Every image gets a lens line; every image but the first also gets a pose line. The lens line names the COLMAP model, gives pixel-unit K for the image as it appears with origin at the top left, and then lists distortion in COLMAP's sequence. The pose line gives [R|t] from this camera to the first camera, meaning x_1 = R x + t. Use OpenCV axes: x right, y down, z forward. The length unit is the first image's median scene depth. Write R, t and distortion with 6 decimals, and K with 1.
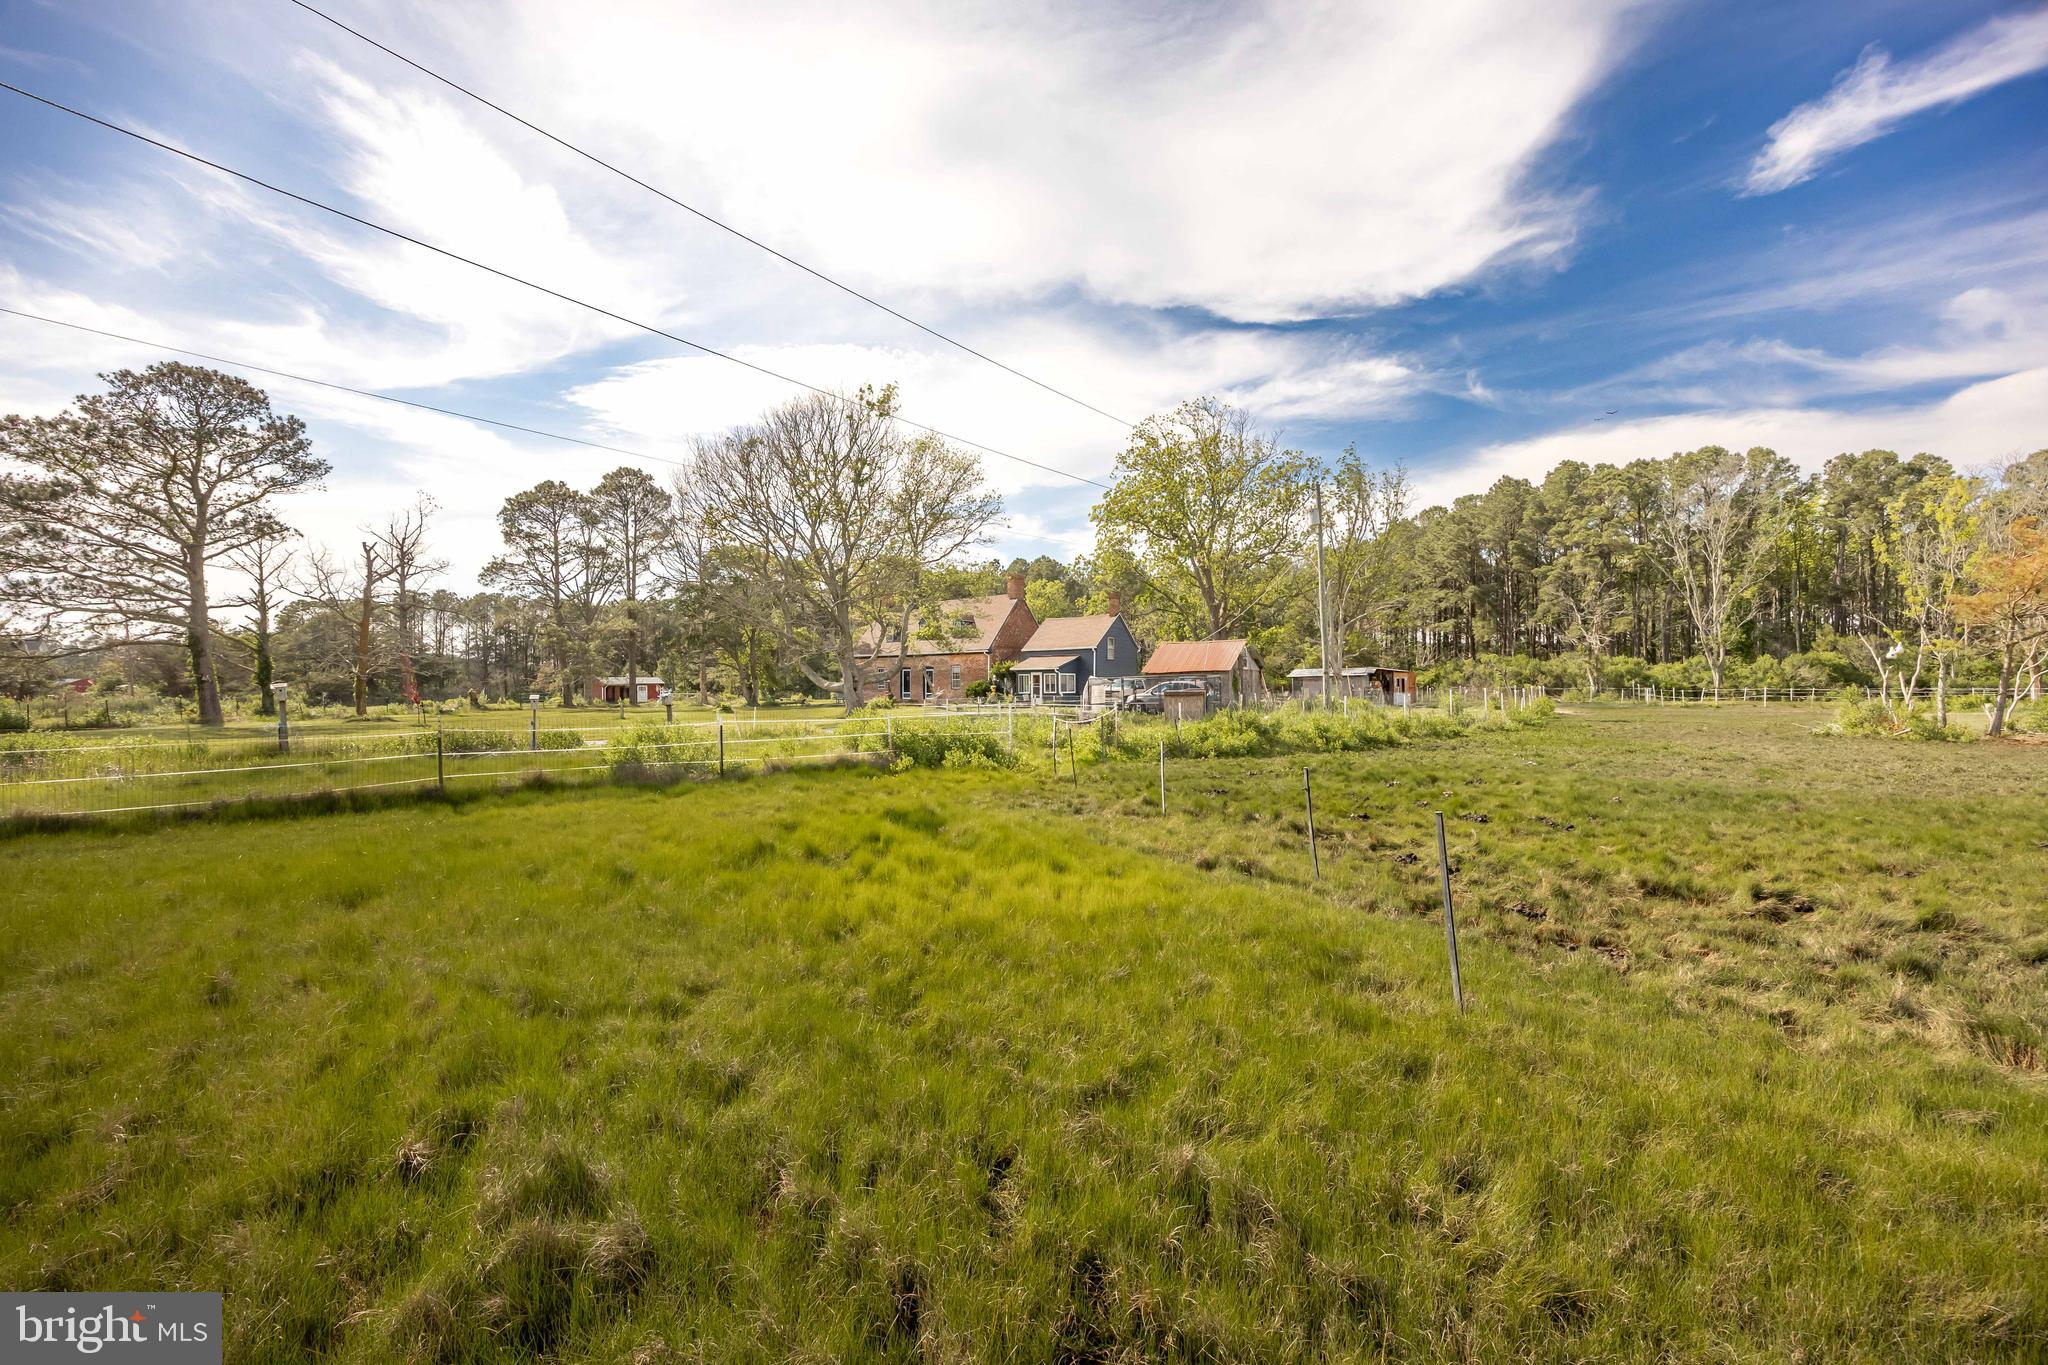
lens RADIAL K [[803.6, 0, 1024.0], [0, 803.6, 682.5], [0, 0, 1]] dist [0.012771, -0.000074]
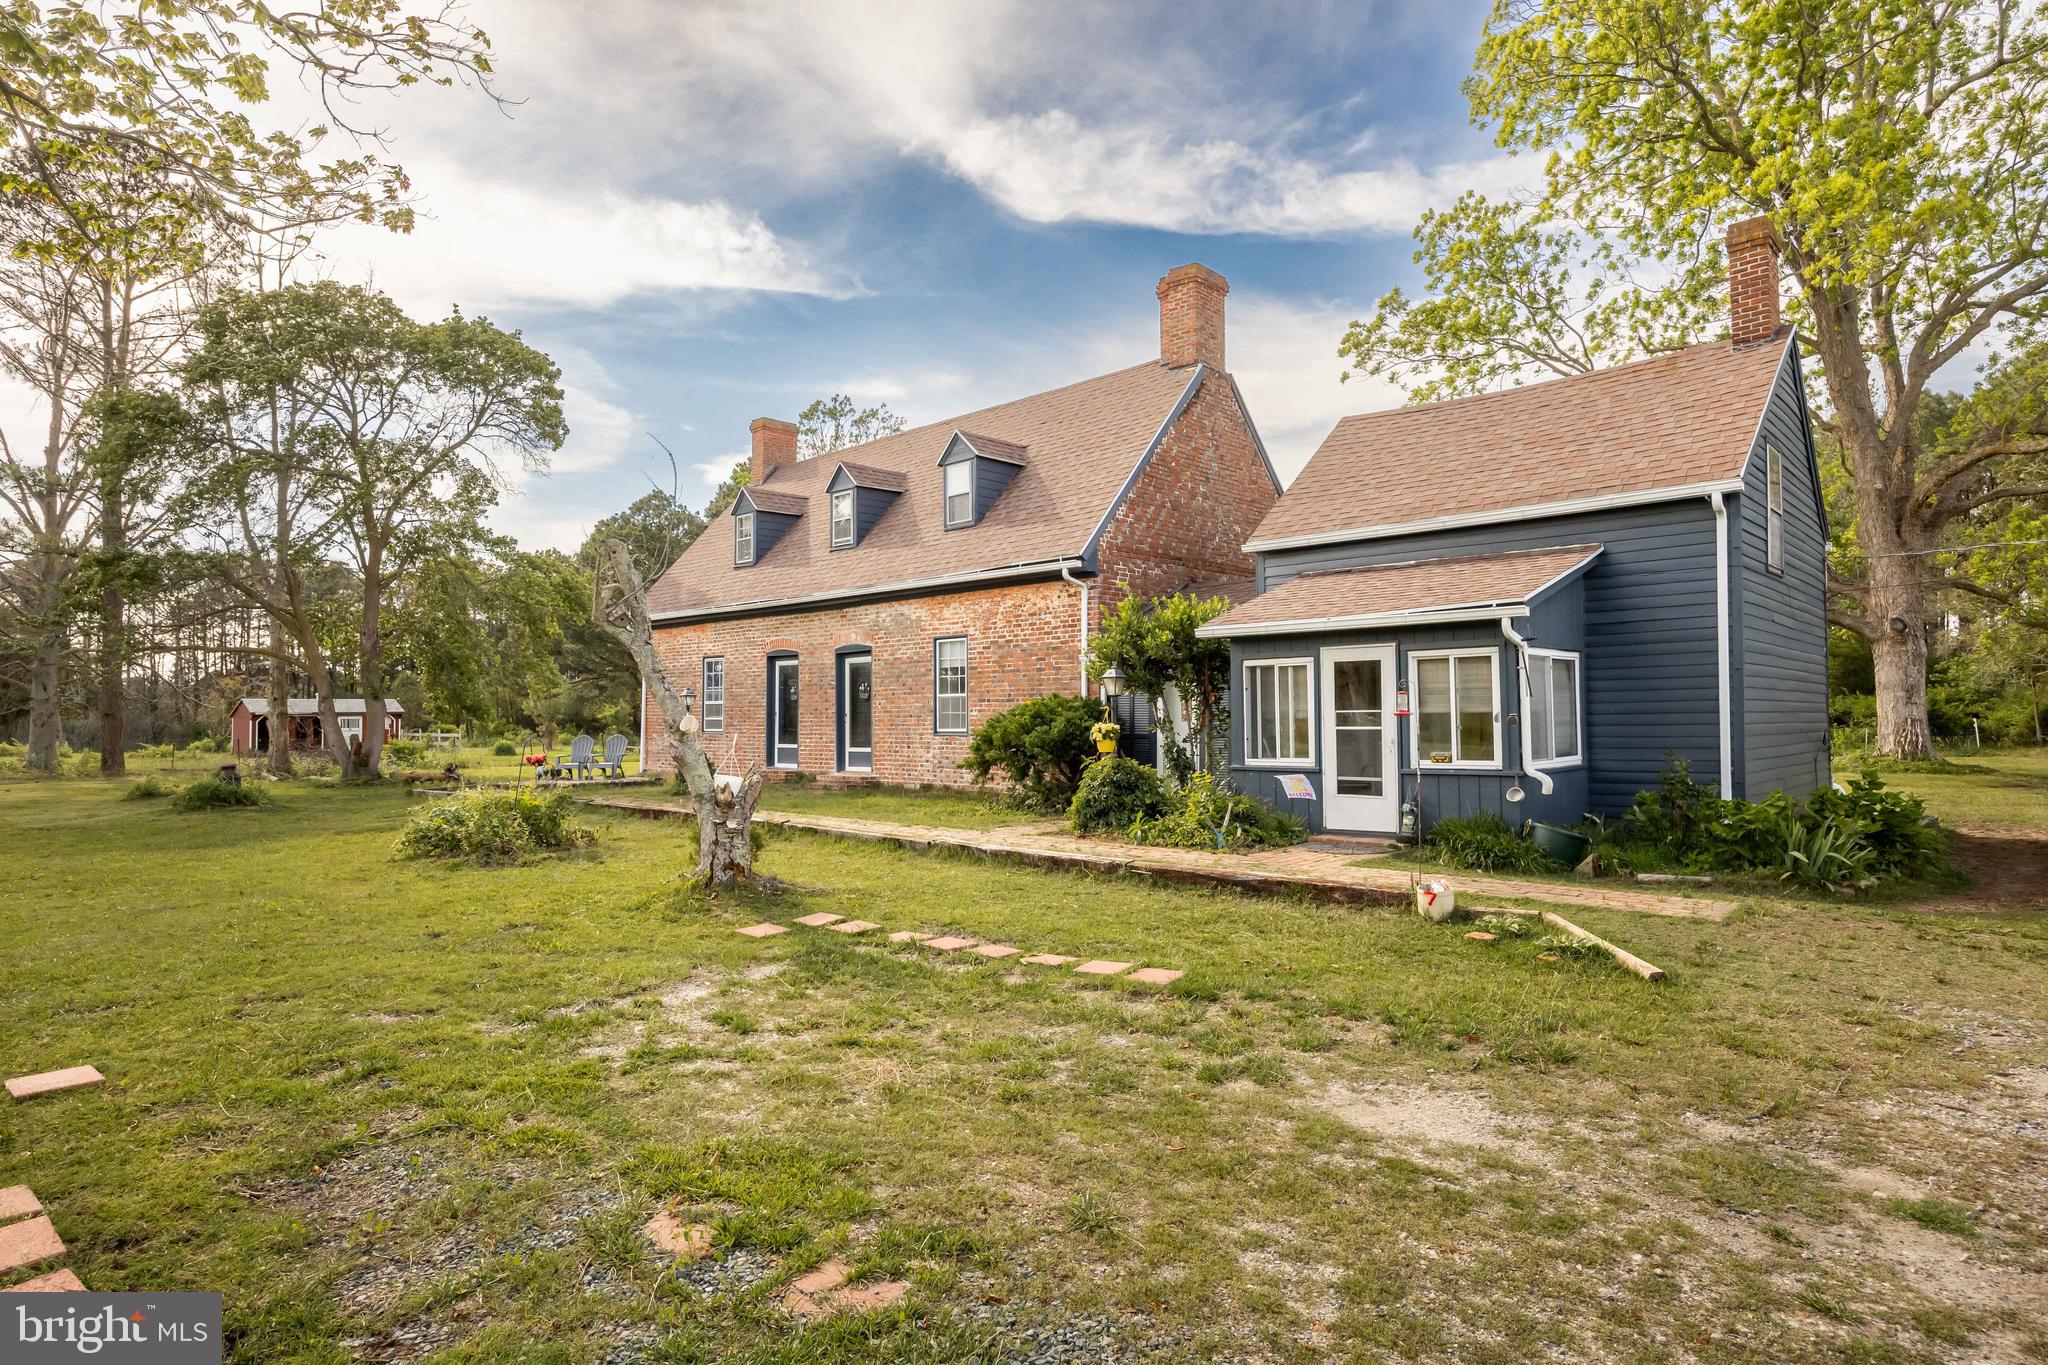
lens RADIAL K [[1125.1, 0, 1024.0], [0, 1125.1, 682.5], [0, 0, 1]] dist [0.000868, 0.000001]
pose [[0.994896, -0.011481, -0.100250, -0.024171], [0.009354, 0.999721, -0.021668, 0.000441], [0.100471, 0.020619, 0.994726, 0.590086]]
